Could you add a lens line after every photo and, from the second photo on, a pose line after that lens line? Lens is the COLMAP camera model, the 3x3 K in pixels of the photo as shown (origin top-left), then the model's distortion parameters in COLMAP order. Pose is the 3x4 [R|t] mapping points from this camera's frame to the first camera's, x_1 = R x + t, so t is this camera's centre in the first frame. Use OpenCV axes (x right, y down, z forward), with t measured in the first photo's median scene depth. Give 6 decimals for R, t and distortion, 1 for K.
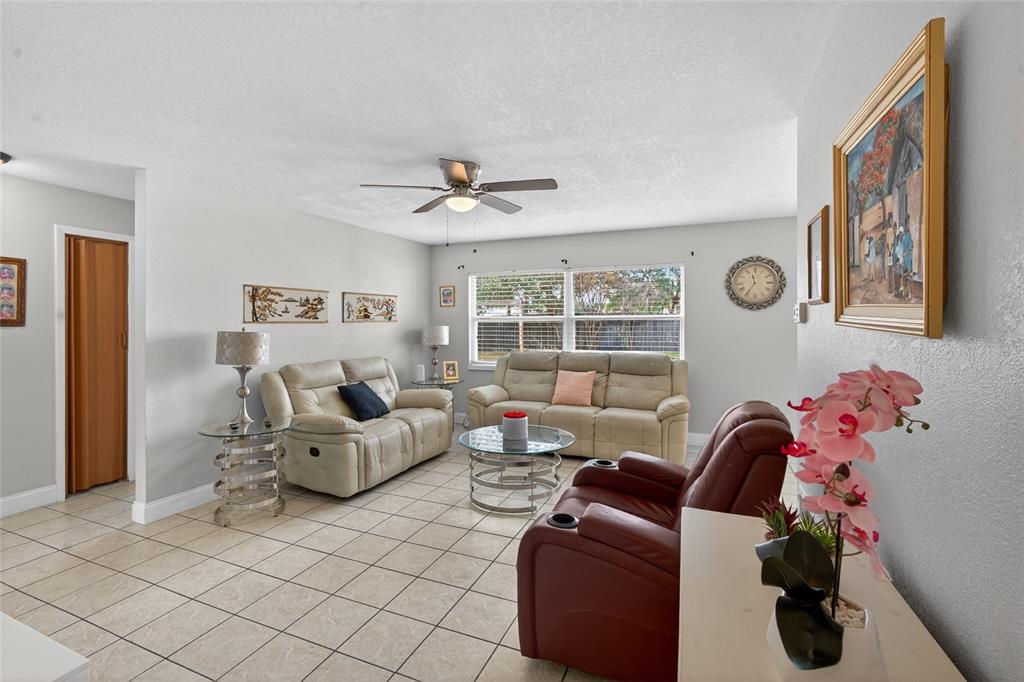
lens RADIAL K [[461.6, 0, 509.2], [0, 461.6, 325.0], [0, 0, 1]] dist [0.000756, 0.000033]
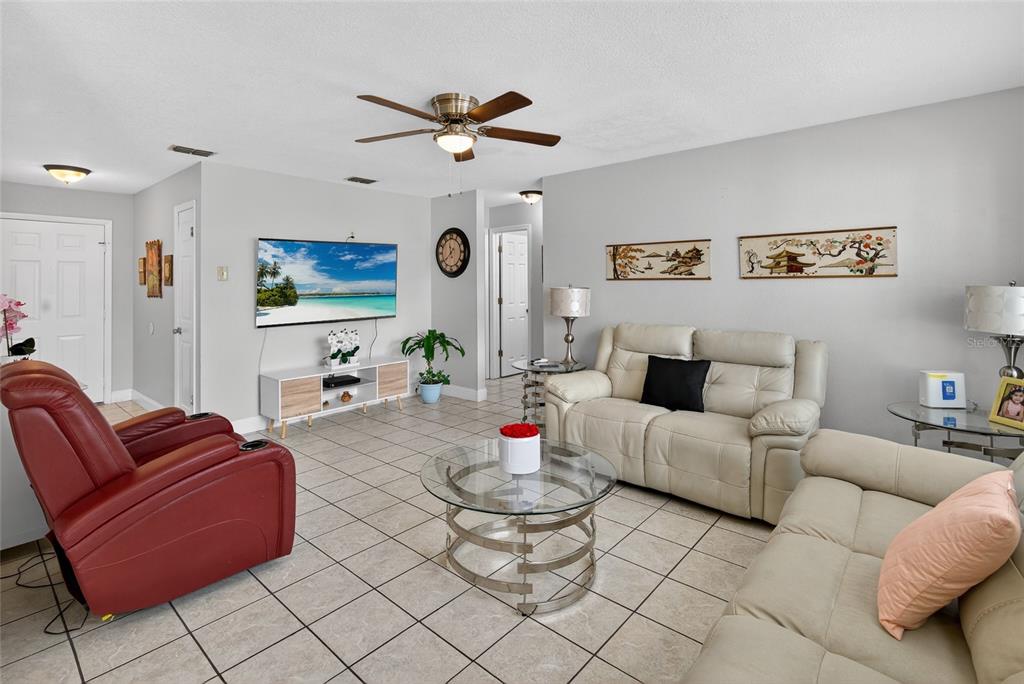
lens RADIAL K [[484.2, 0, 508.6], [0, 484.2, 280.8], [0, 0, 1]] dist [0.005053, 0.000978]
pose [[-0.310892, 0.000255, -0.950445, 0.513162], [-0.003420, 0.999993, 0.001387, -0.002757], [0.950439, 0.003681, -0.310889, 0.963736]]
